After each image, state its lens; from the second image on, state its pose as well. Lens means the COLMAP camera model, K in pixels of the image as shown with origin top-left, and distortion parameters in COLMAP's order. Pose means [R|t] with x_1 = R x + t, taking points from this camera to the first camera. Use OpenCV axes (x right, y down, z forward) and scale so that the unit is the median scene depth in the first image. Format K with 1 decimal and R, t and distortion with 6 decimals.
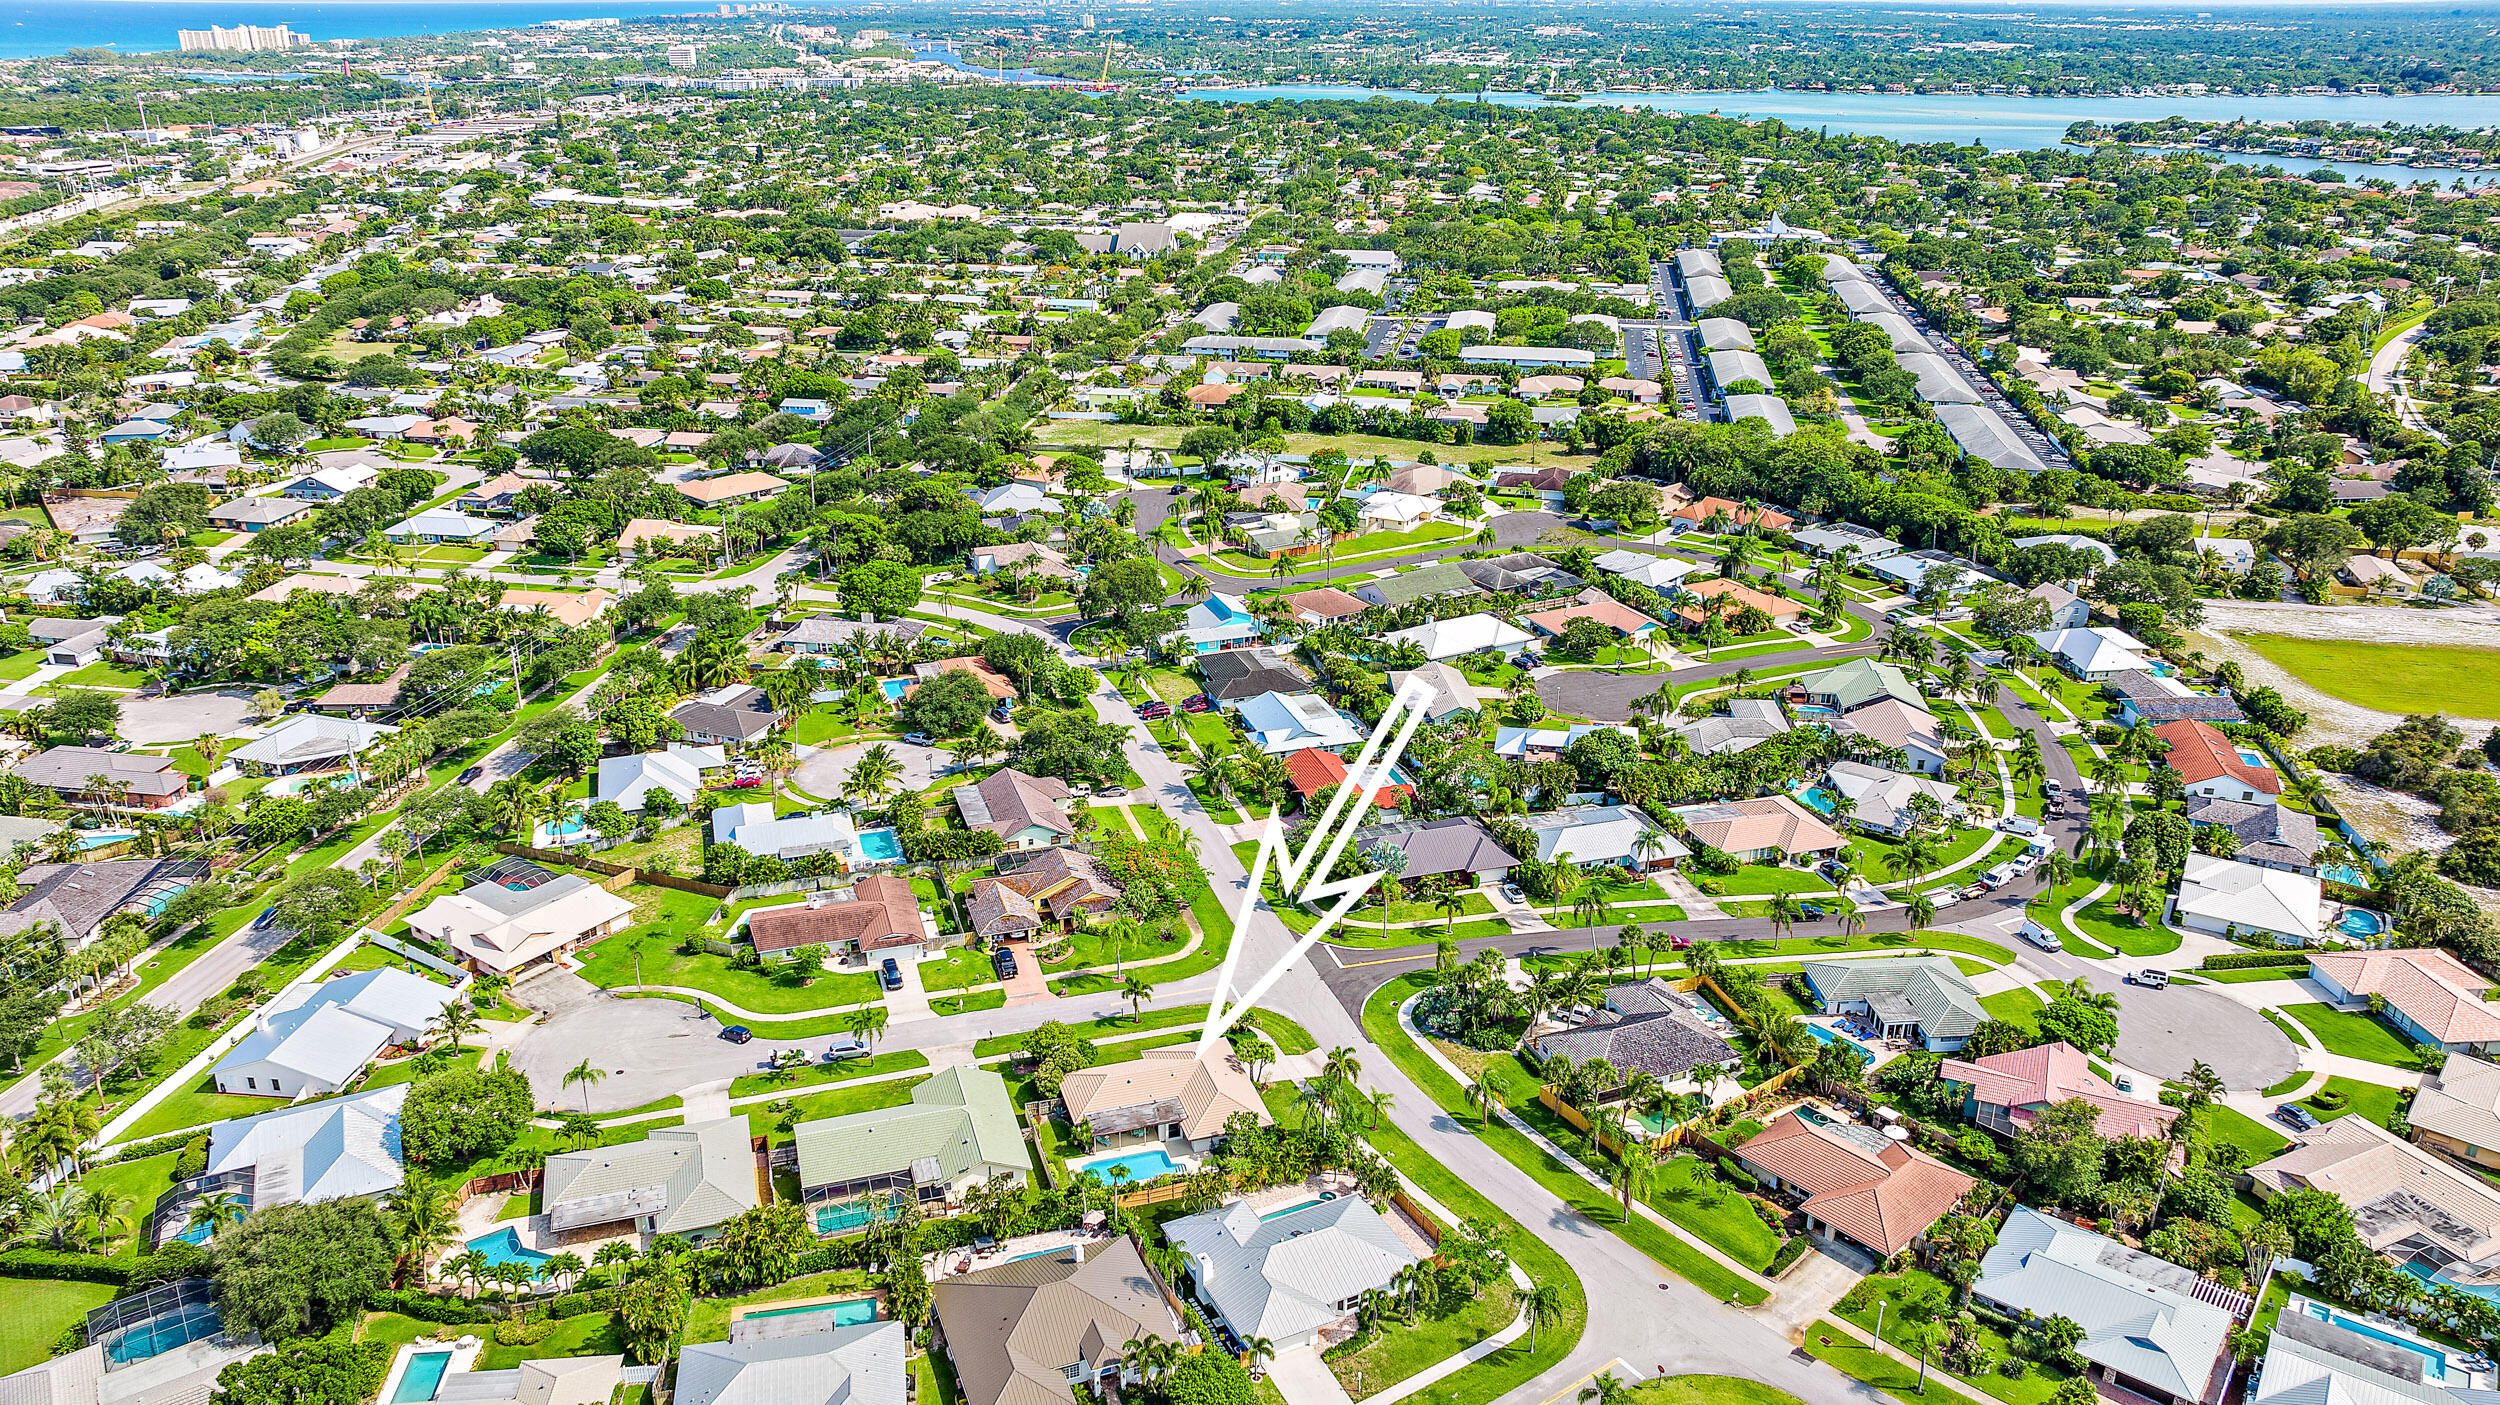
lens RADIAL K [[1787.4, 0, 1250.0], [0, 1787.4, 702.5], [0, 0, 1]] dist [-0.034486, 0.033128]
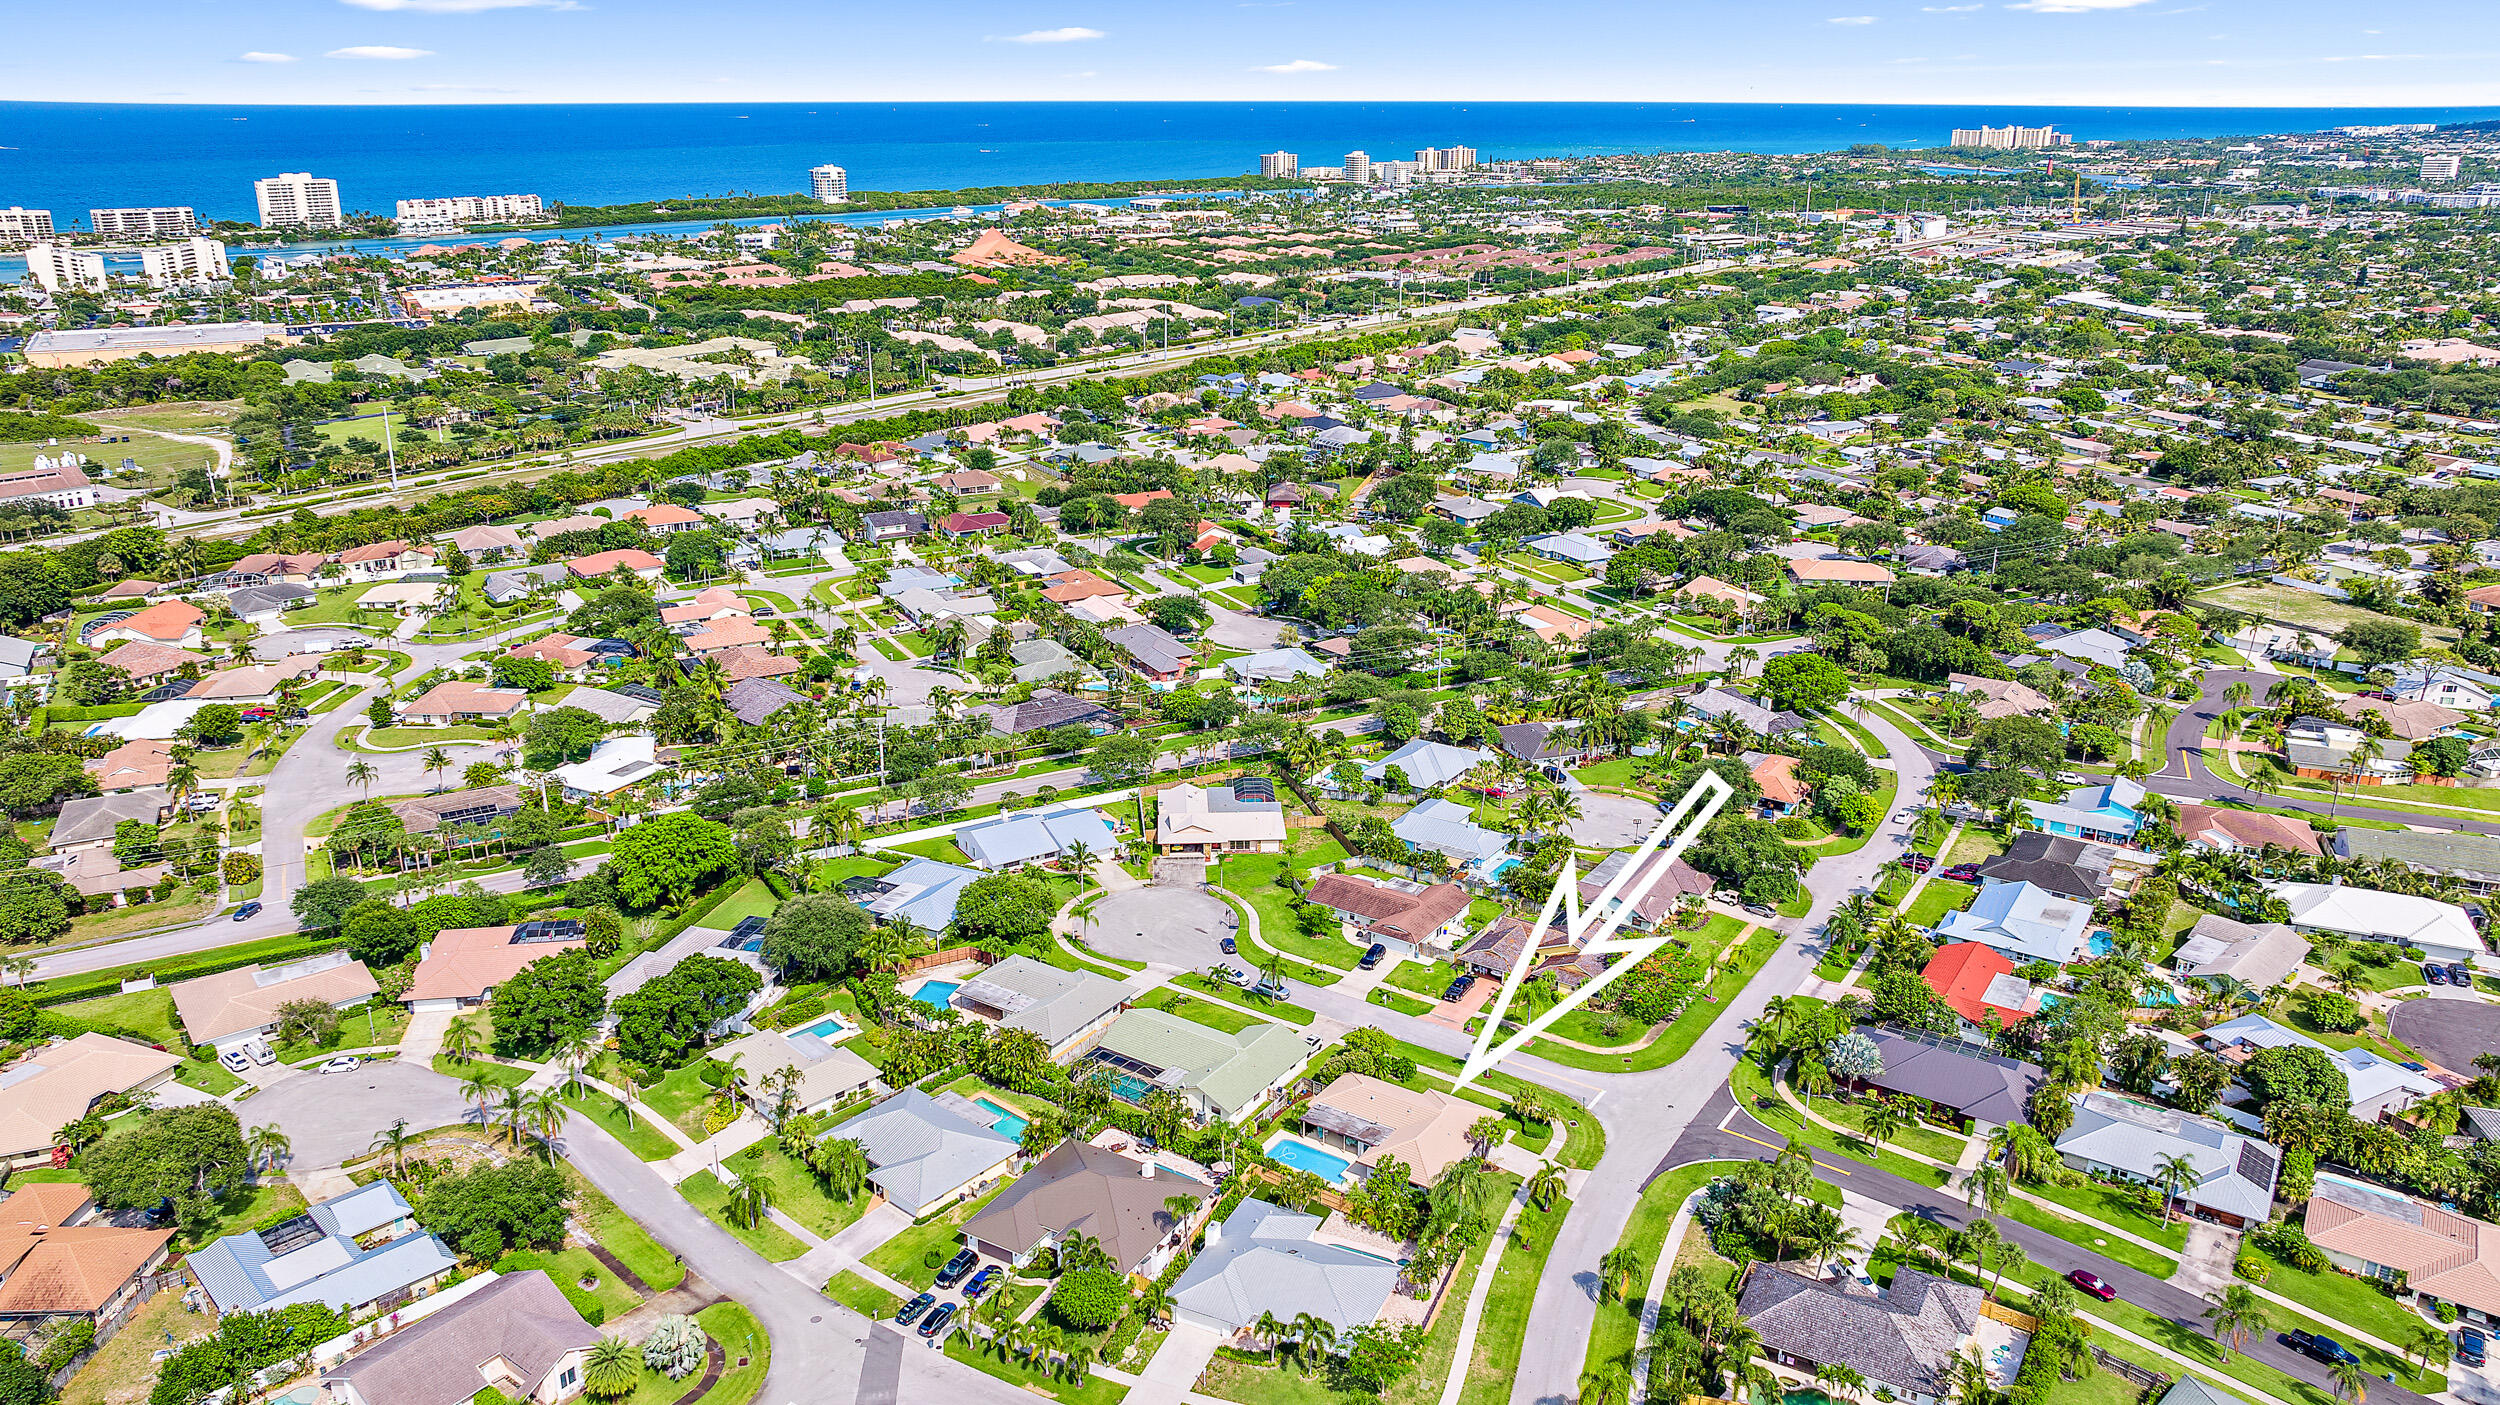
lens RADIAL K [[1787.4, 0, 1250.0], [0, 1787.4, 702.5], [0, 0, 1]] dist [-0.034486, 0.033128]
pose [[0.627600, 0.252120, -0.736582, 0.519228], [-0.289758, 0.953786, 0.079579, -0.064374], [0.722605, 0.163487, 0.671650, 0.161059]]
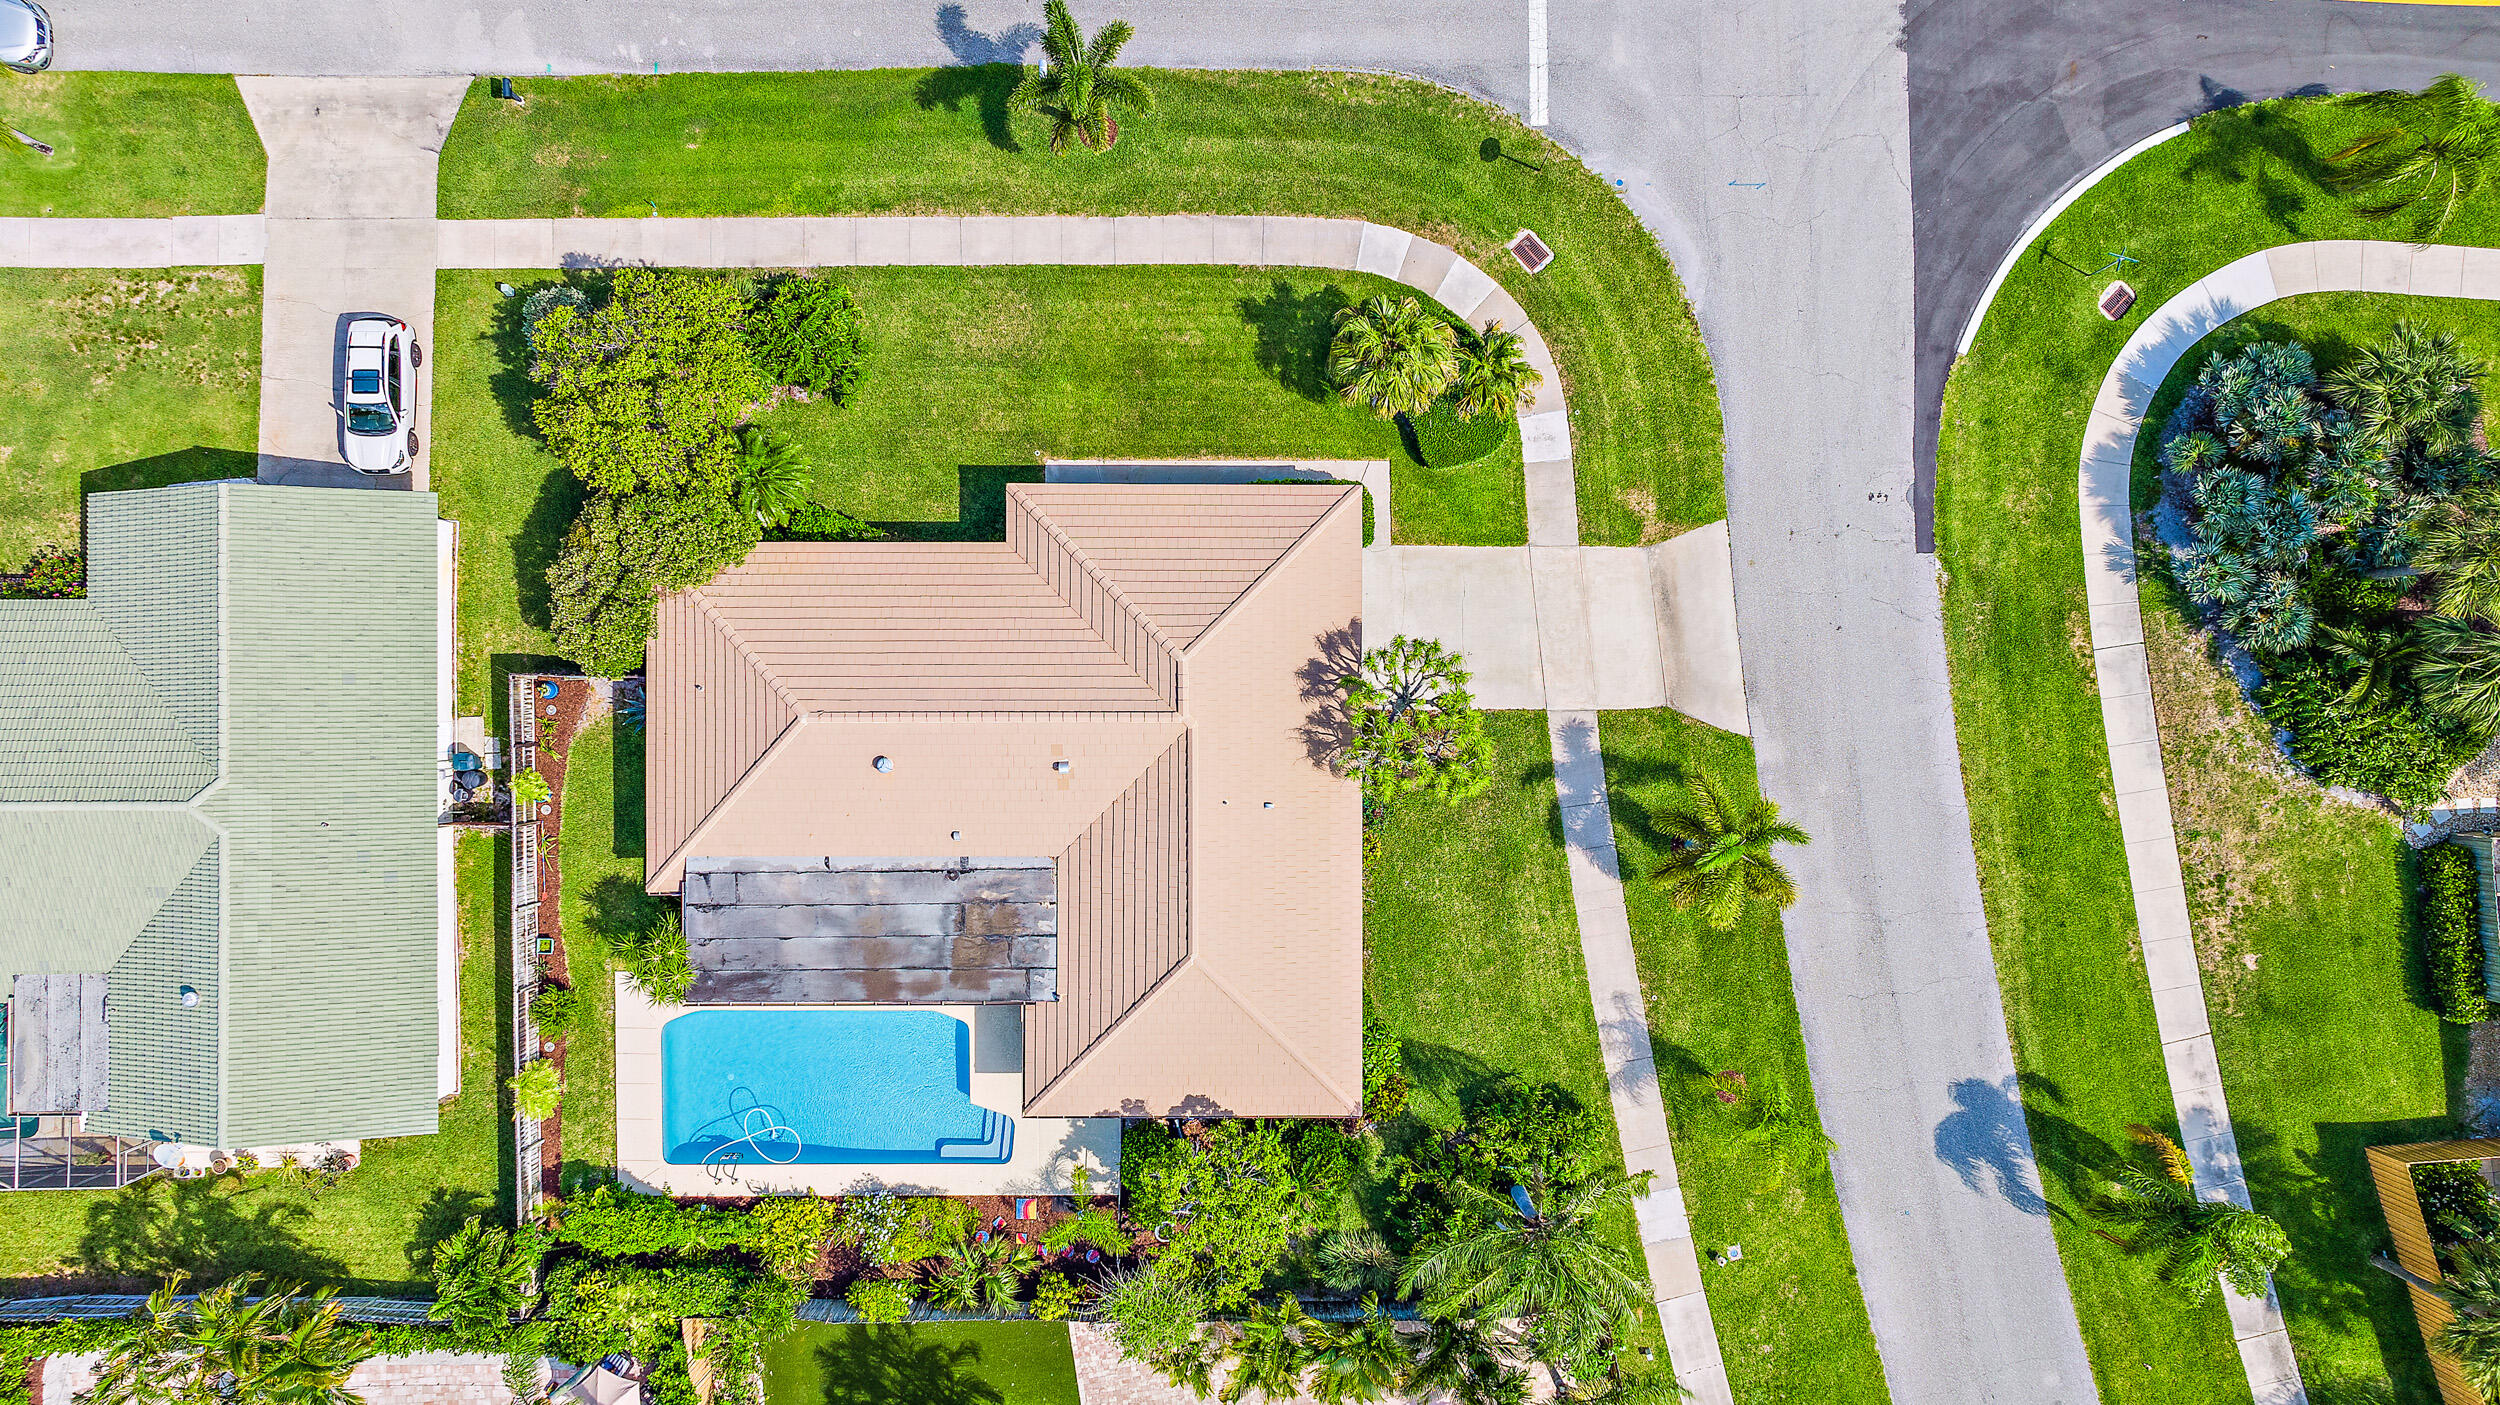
lens RADIAL K [[1787.4, 0, 1250.0], [0, 1787.4, 702.5], [0, 0, 1]] dist [-0.034486, 0.033128]
pose [[0.949415, 0.313925, 0.007841, -0.019644], [-0.130169, 0.370705, 0.919583, -0.024468], [0.285773, -0.874087, 0.392816, 0.779828]]
